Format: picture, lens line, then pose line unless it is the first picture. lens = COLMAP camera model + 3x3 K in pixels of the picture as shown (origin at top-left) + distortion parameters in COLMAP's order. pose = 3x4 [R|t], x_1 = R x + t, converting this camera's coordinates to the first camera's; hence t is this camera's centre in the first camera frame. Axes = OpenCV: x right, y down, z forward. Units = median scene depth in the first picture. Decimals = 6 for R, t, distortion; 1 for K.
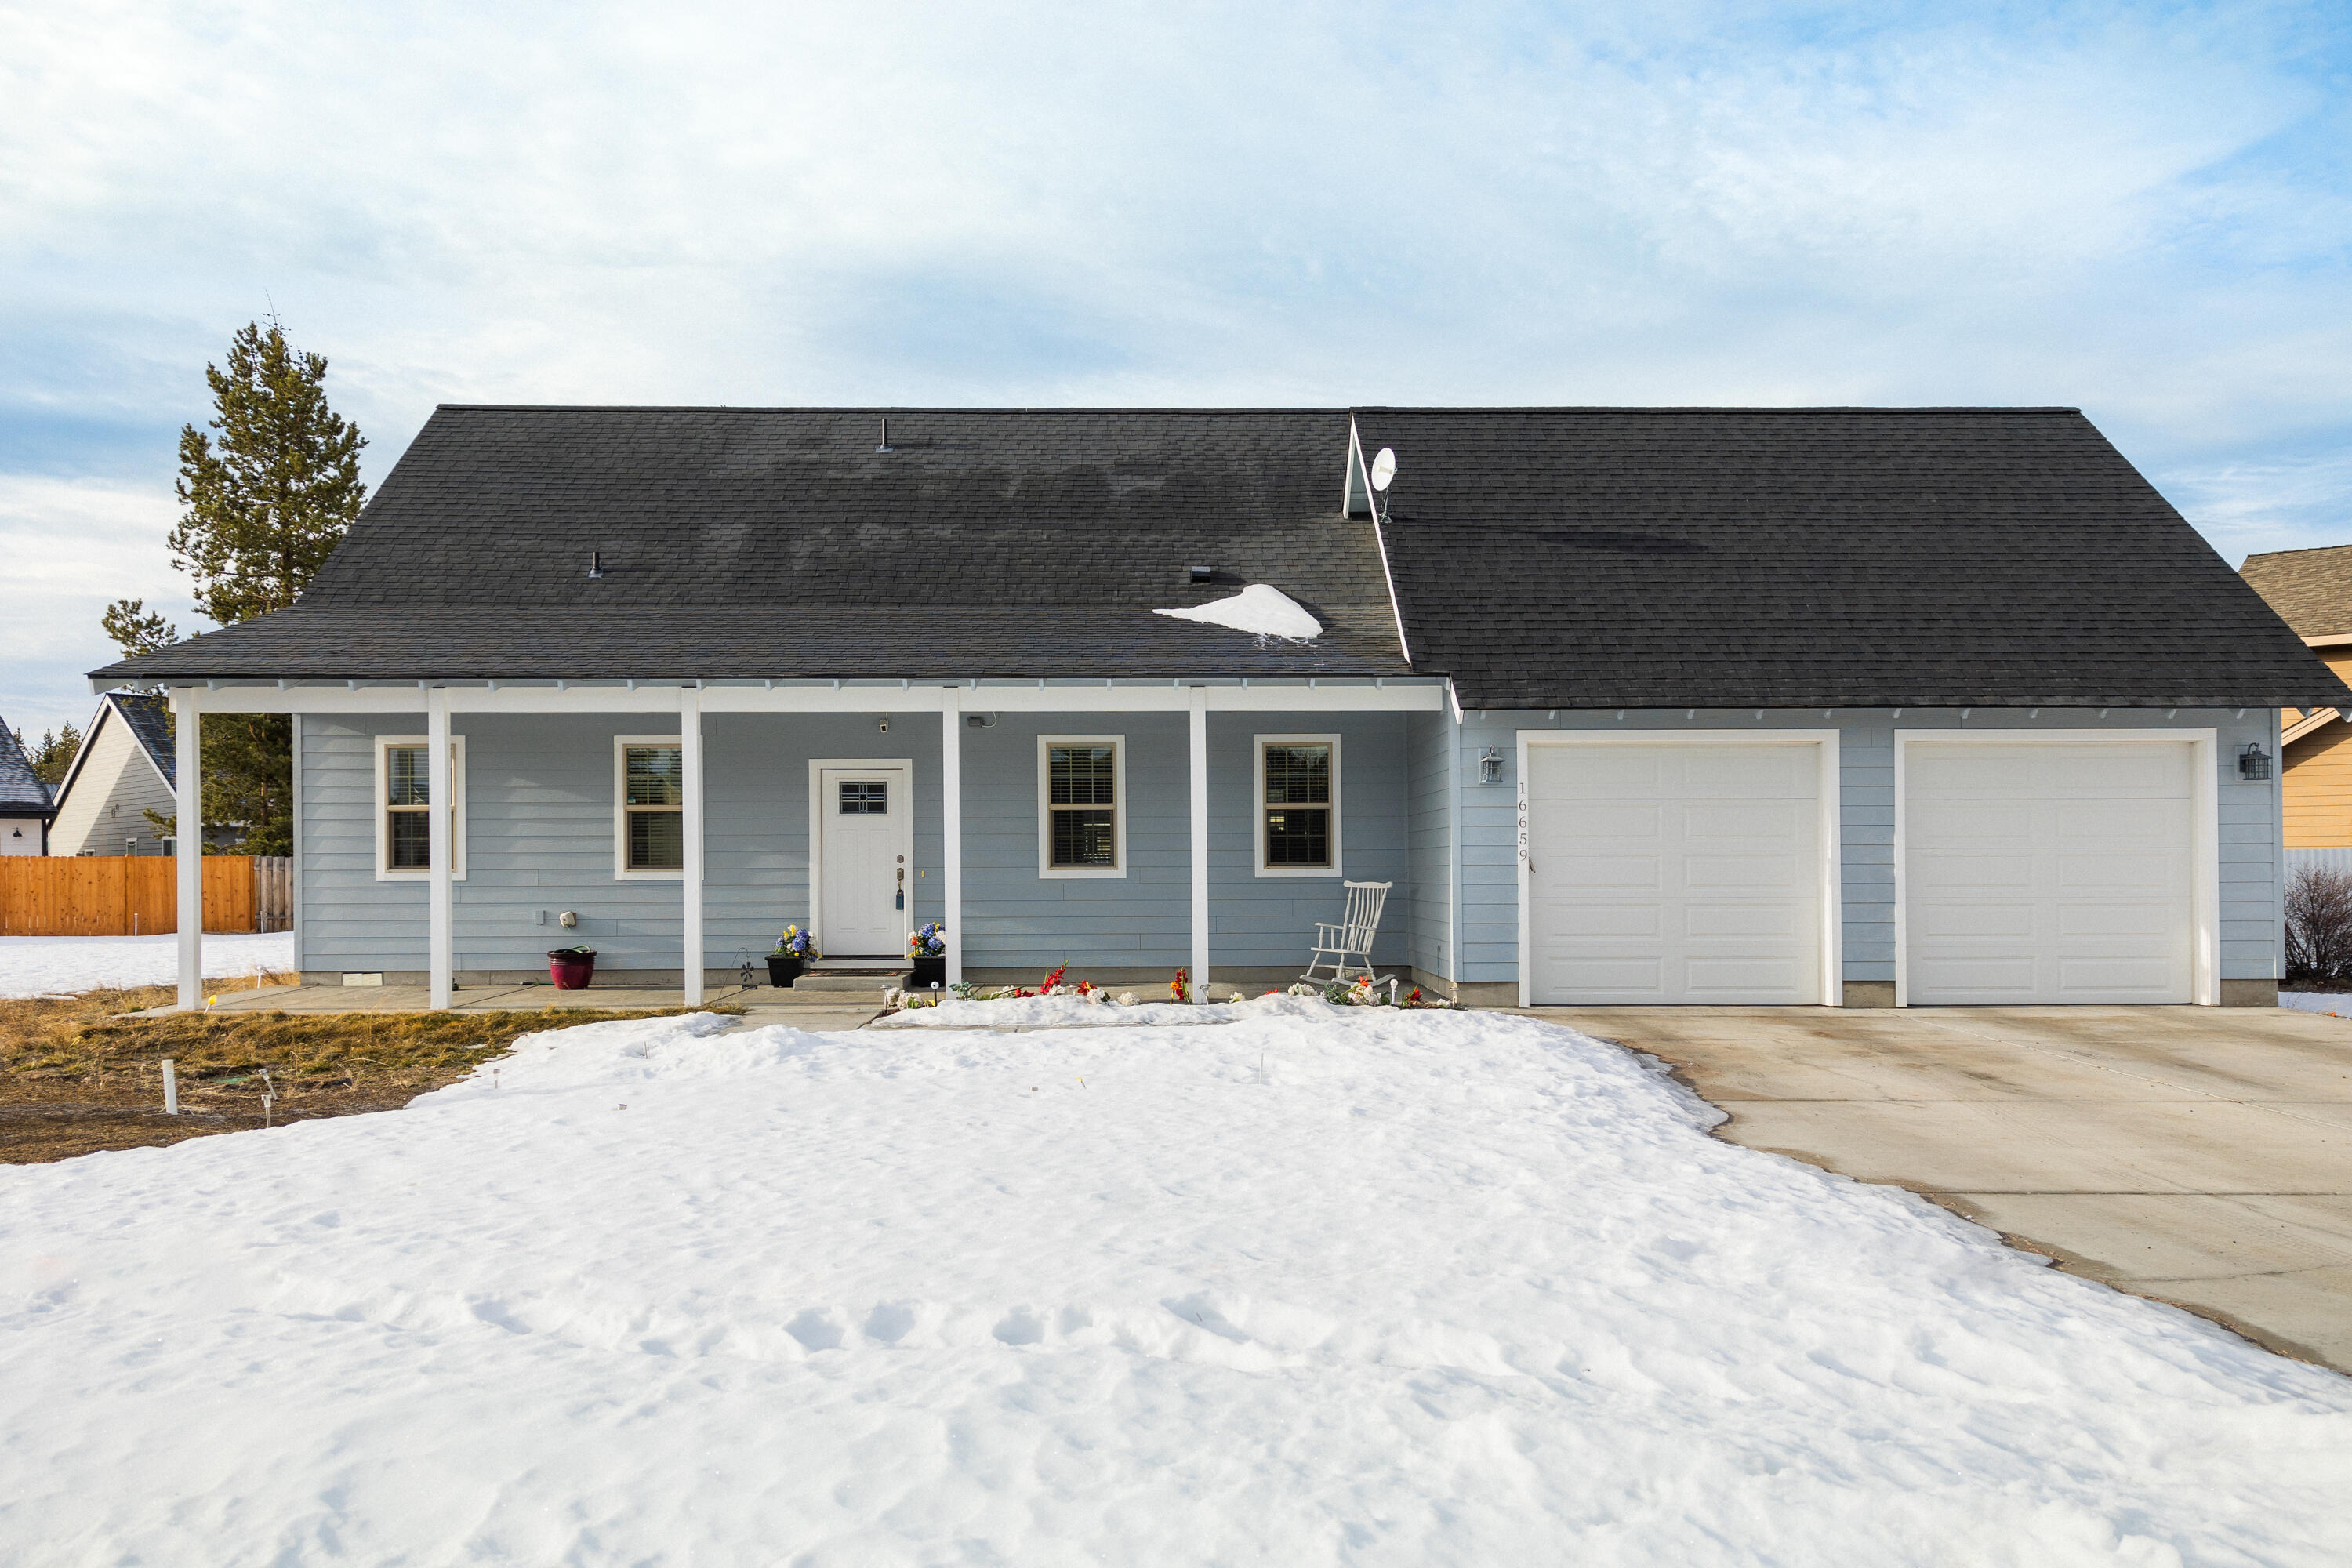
lens RADIAL K [[1558.2, 0, 1186.2], [0, 1558.2, 864.1], [0, 0, 1]] dist [0.002037, 0.000366]
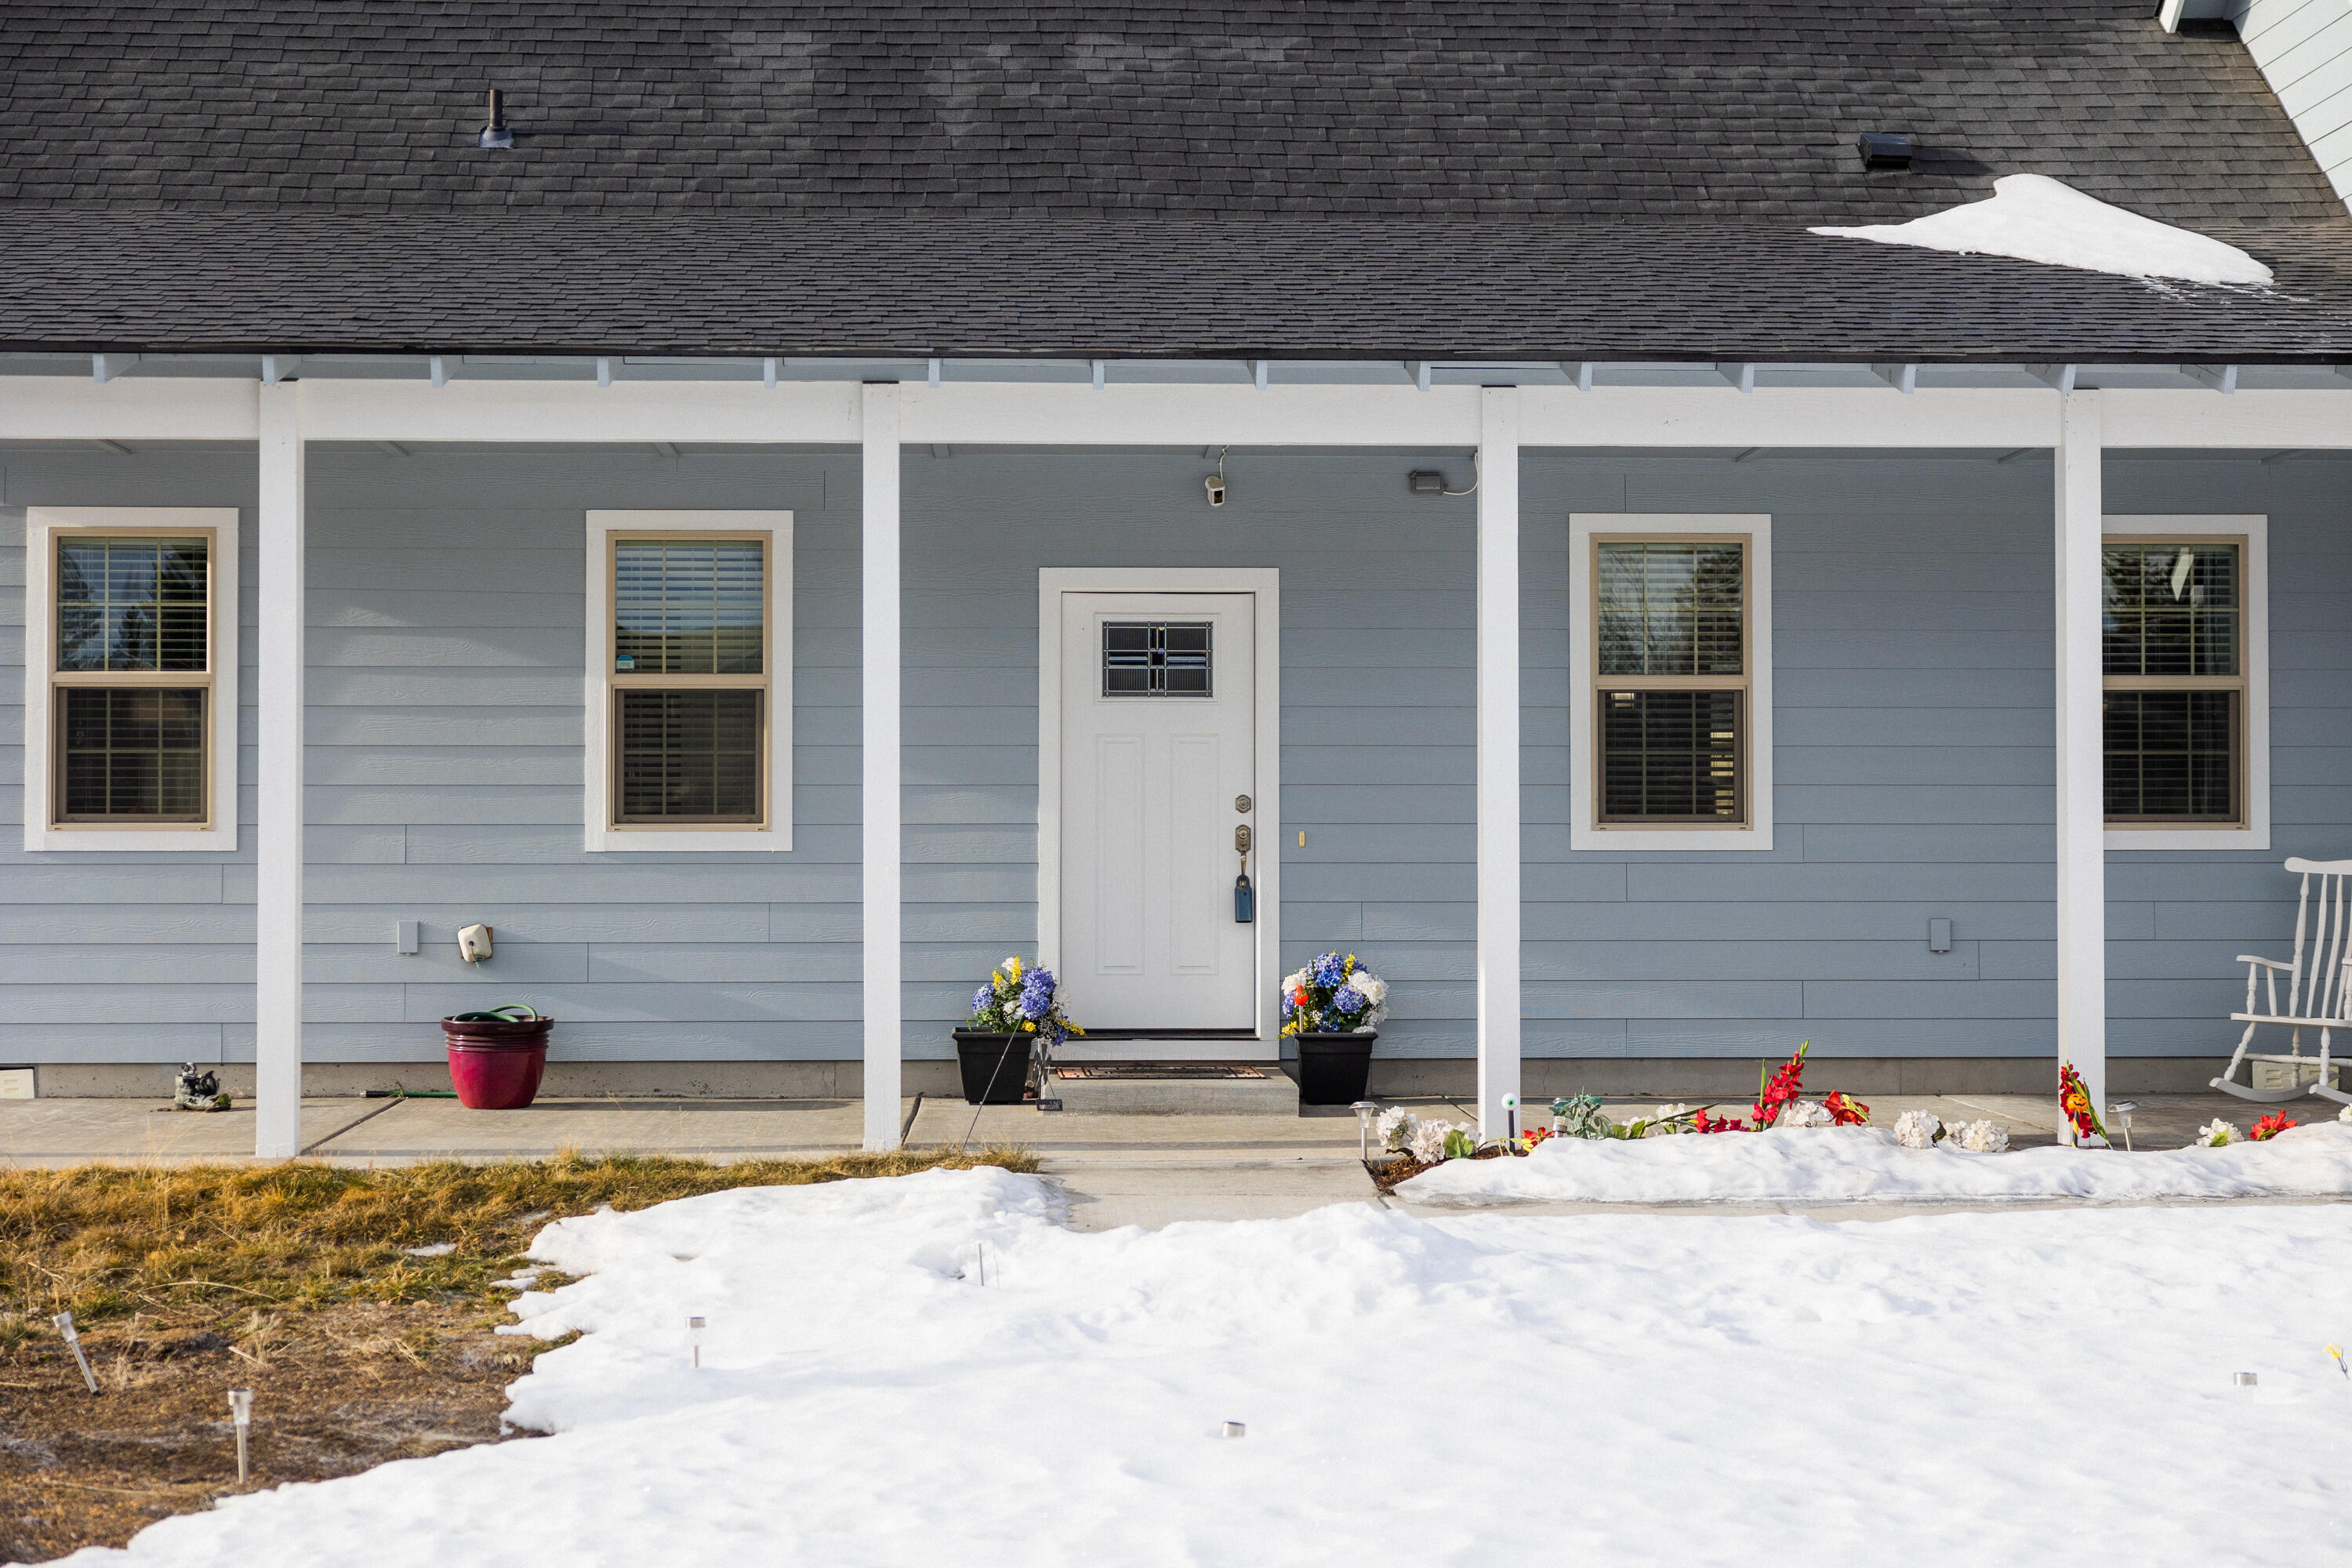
lens RADIAL K [[3193.4, 0, 1176.0], [0, 3193.4, 784.0], [0, 0, 1]] dist [0.012840, -0.017348]
pose [[0.999914, 0.003456, 0.012637, -0.215964], [-0.003200, 0.999791, -0.020189, 0.009216], [-0.012705, 0.020147, 0.999716, 0.128002]]
